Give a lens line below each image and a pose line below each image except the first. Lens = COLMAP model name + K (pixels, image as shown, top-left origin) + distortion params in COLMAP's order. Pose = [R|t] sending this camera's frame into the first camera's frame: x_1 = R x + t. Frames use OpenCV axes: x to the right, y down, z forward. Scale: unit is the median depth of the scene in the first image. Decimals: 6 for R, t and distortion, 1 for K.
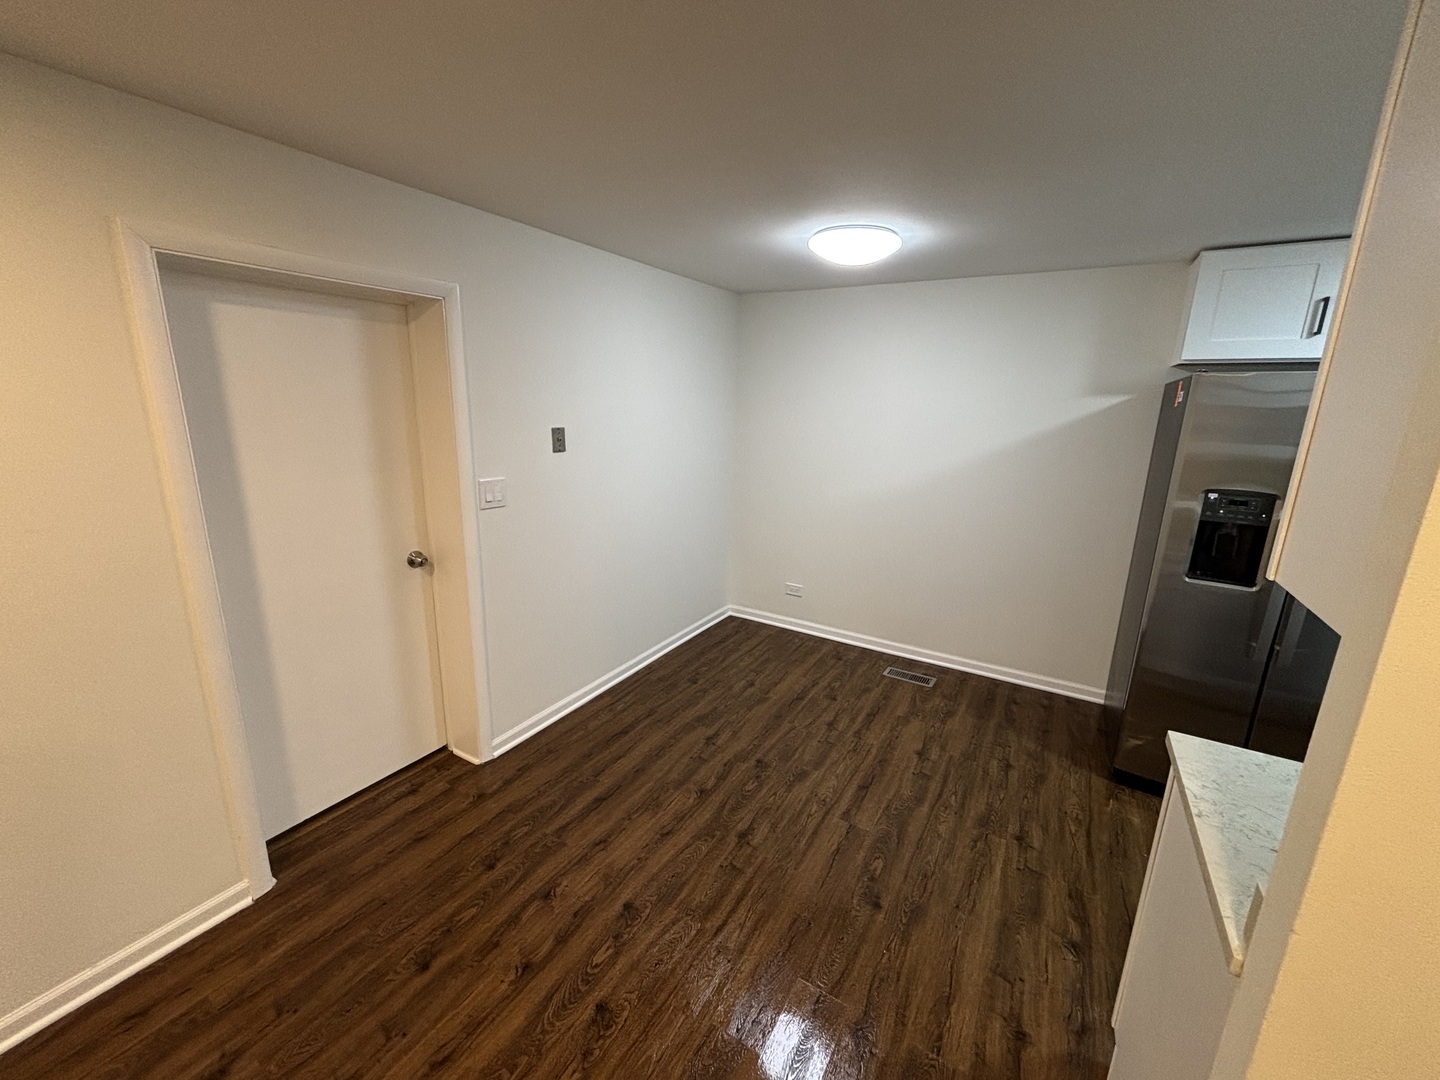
lens RADIAL K [[577.6, 0, 715.9], [0, 577.6, 542.3], [0, 0, 1]] dist [-0.001020, -0.000398]
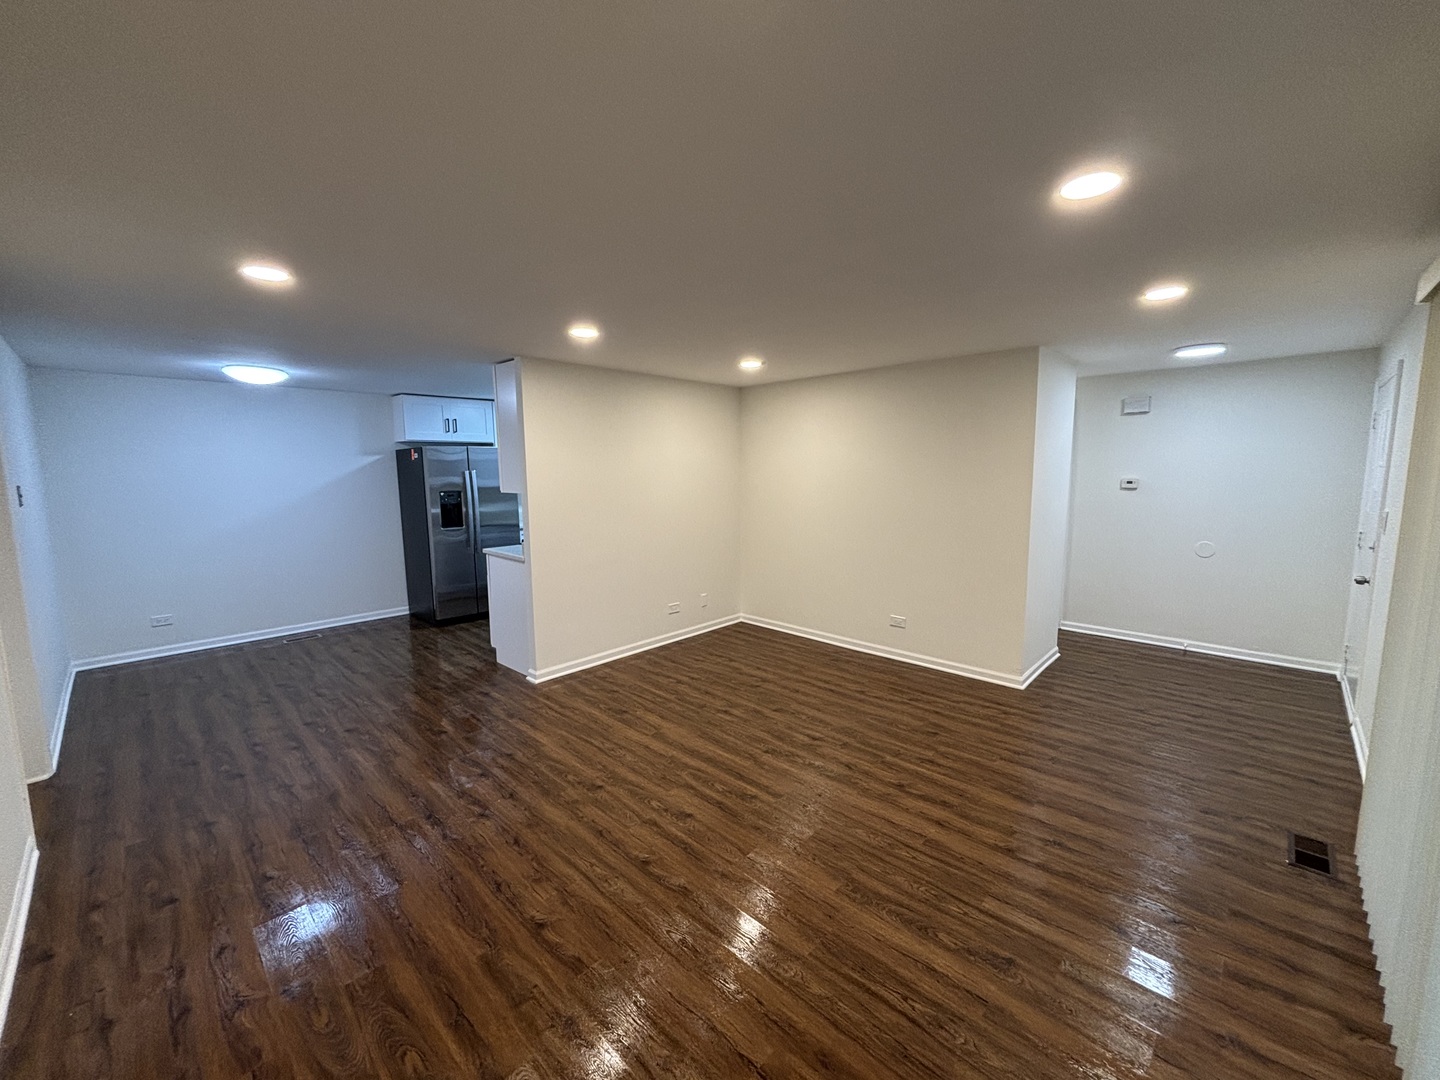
lens RADIAL K [[577.6, 0, 715.9], [0, 577.6, 542.3], [0, 0, 1]] dist [-0.001020, -0.000398]
pose [[0.222982, -0.152160, 0.962874, -1.256263], [0.246371, 0.964473, 0.095359, 0.167336], [-0.943176, 0.215961, 0.252548, -0.686688]]
